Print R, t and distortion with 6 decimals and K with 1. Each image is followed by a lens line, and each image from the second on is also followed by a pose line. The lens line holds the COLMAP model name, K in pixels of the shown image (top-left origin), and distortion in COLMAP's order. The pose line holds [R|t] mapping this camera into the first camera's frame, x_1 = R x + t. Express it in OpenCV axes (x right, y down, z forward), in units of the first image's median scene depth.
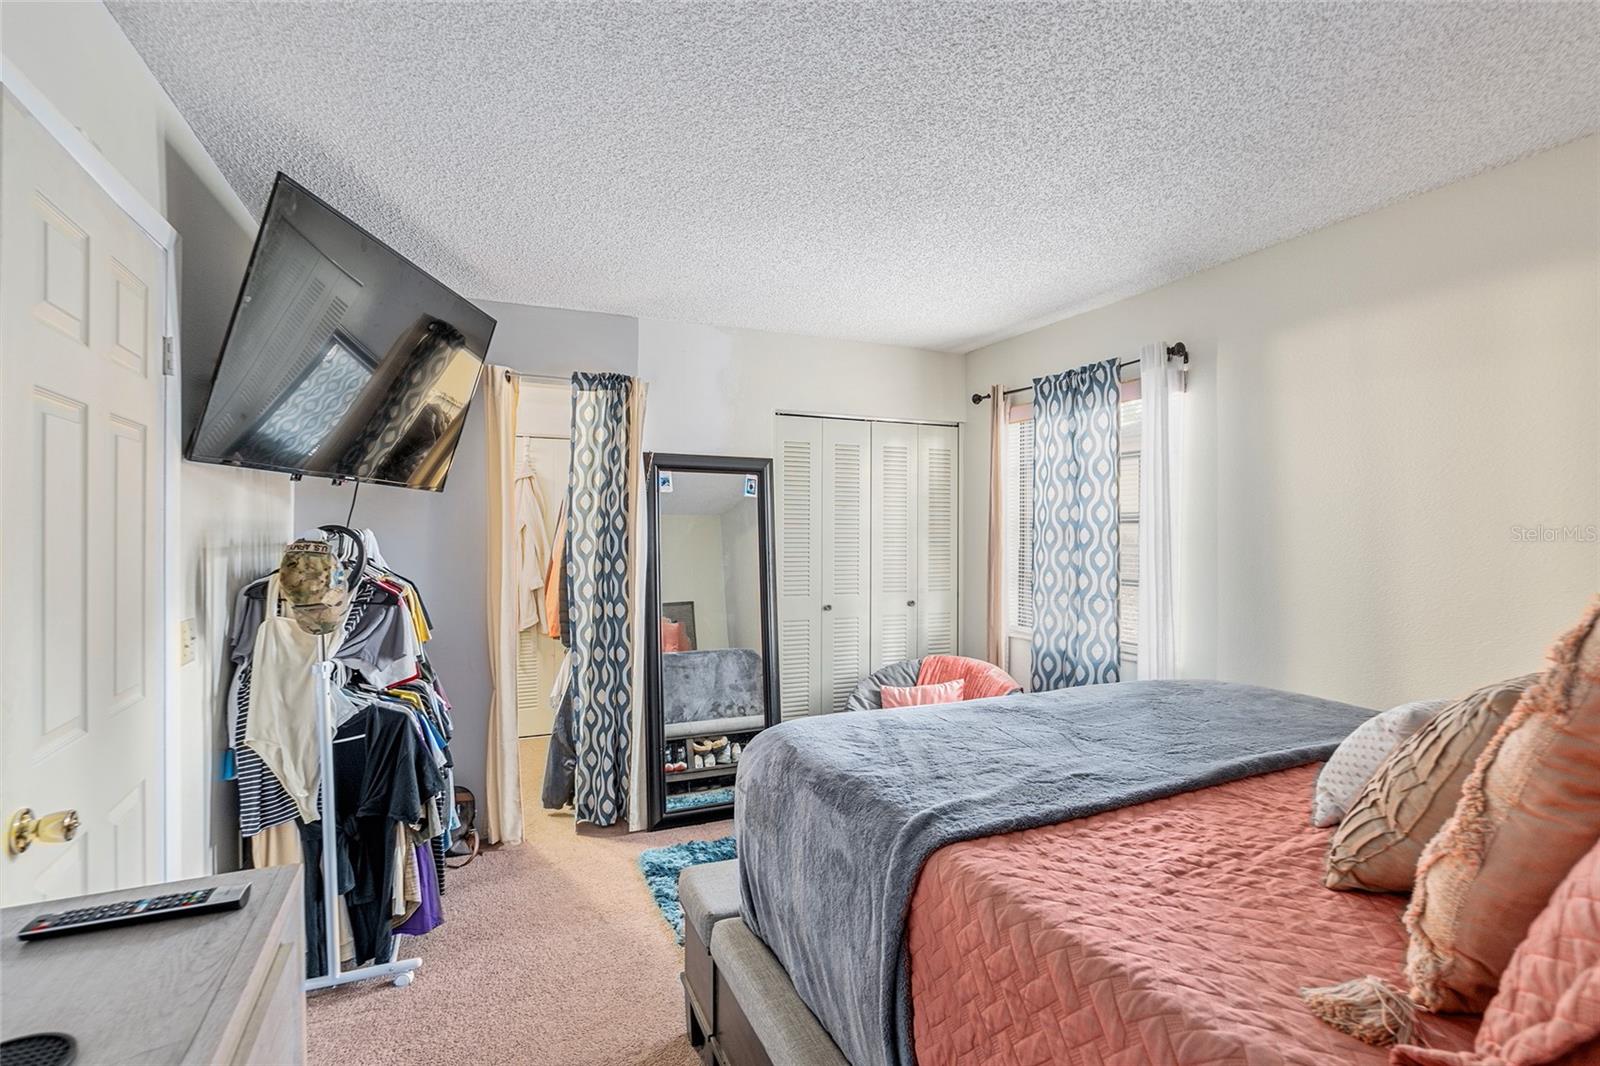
lens RADIAL K [[748.8, 0, 801.5], [0, 748.8, 532.9], [0, 0, 1]] dist [-0.020830, 0.003289]
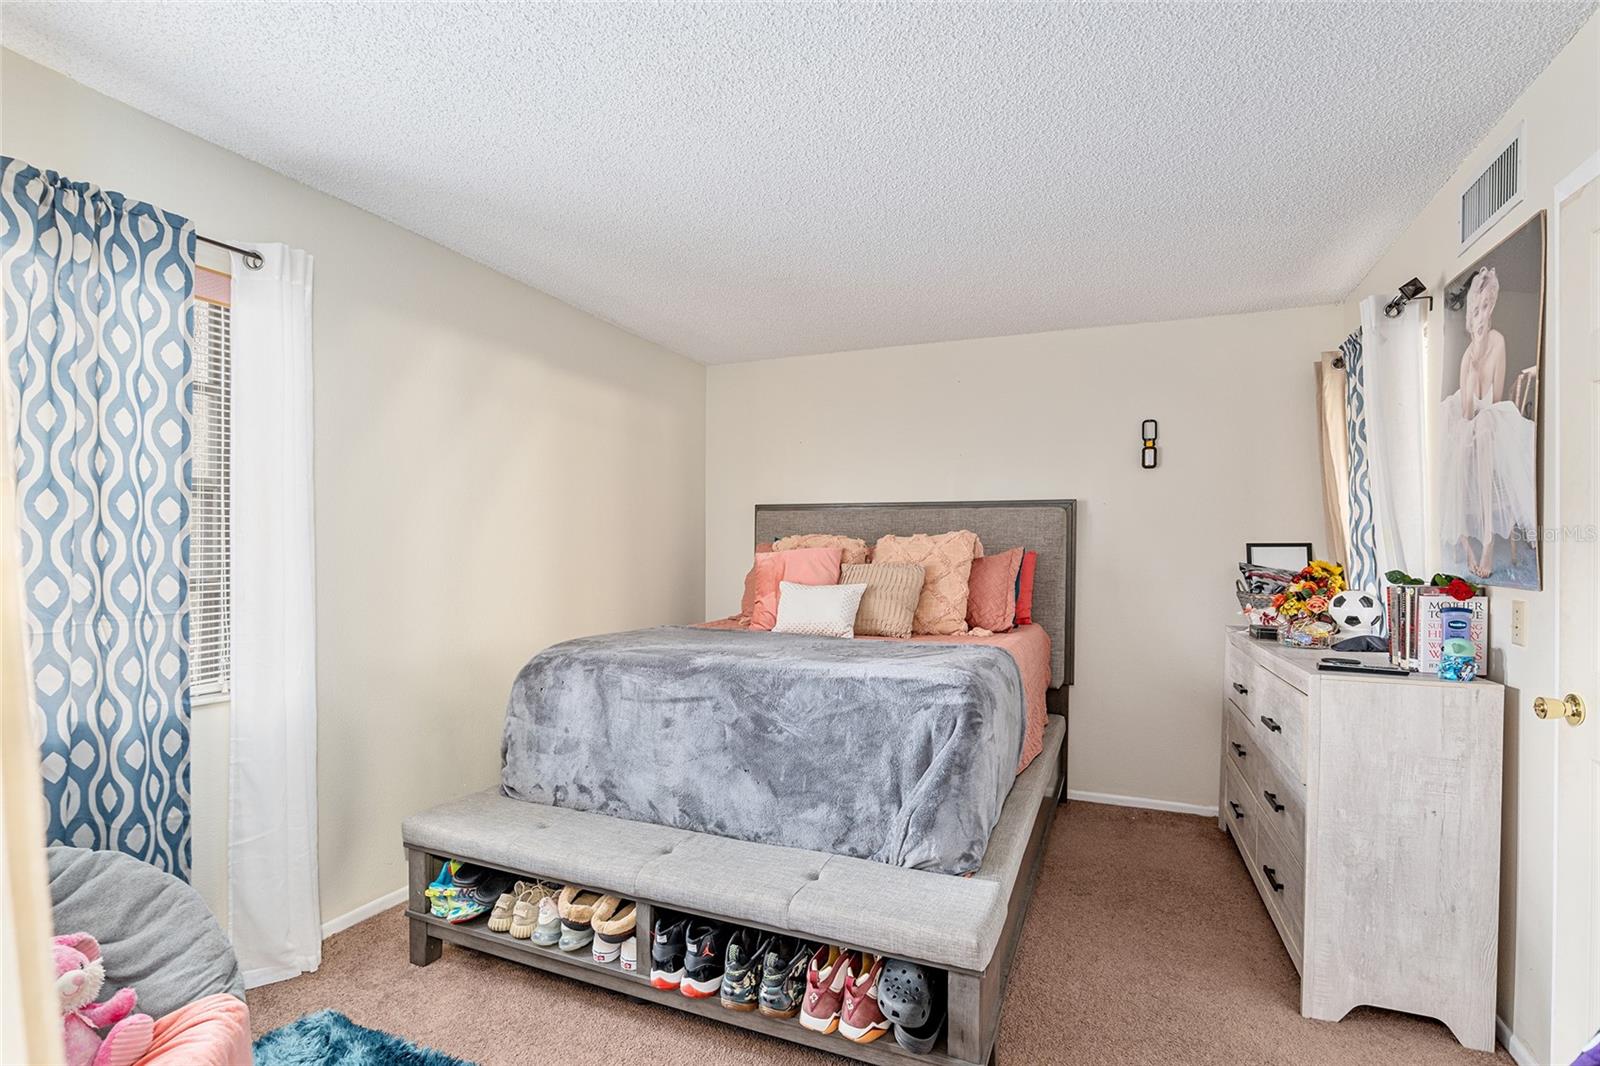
lens RADIAL K [[748.8, 0, 804.0], [0, 748.8, 553.9], [0, 0, 1]] dist [-0.020830, 0.003289]
pose [[-0.678382, -0.013997, 0.734576, -0.342117], [-0.012998, 0.999891, 0.007048, 0.027326], [-0.734595, -0.004767, -0.678489, 0.956744]]
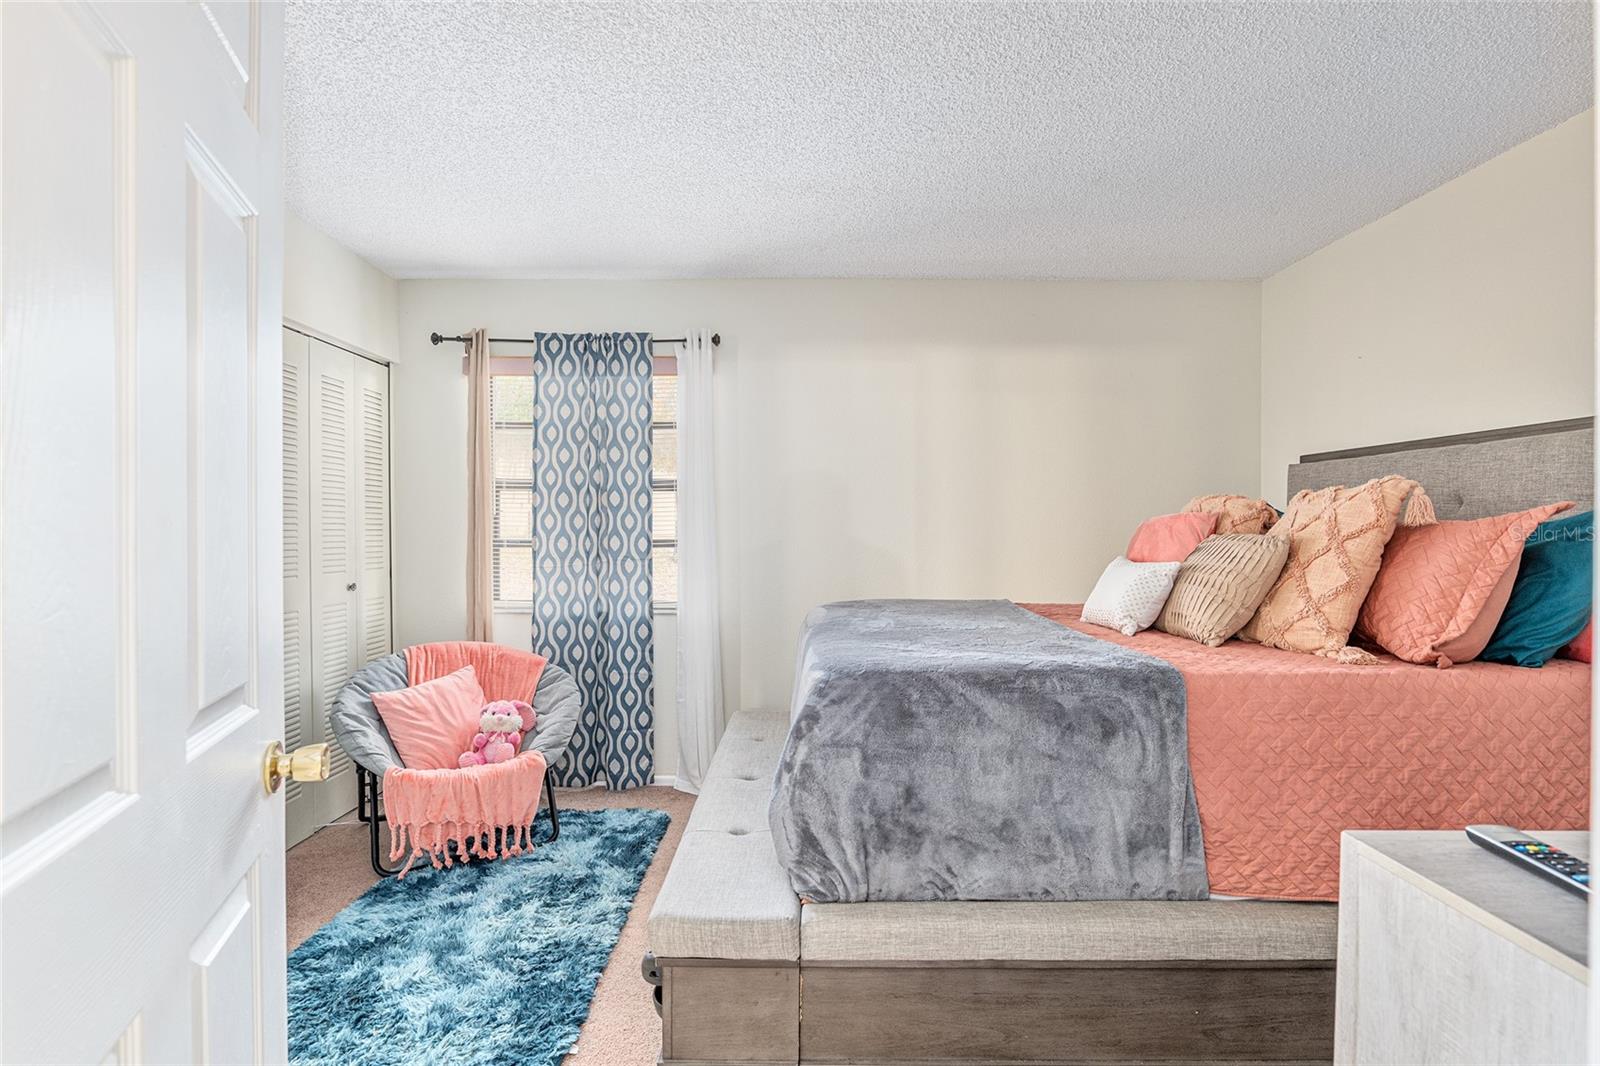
lens RADIAL K [[748.8, 0, 793.8], [0, 748.8, 530.1], [0, 0, 1]] dist [-0.020830, 0.003289]
pose [[0.419988, -0.008836, 0.907487, -0.430304], [0.000233, 0.999954, 0.009628, 0.035311], [-0.907530, -0.003833, 0.419970, 0.329938]]
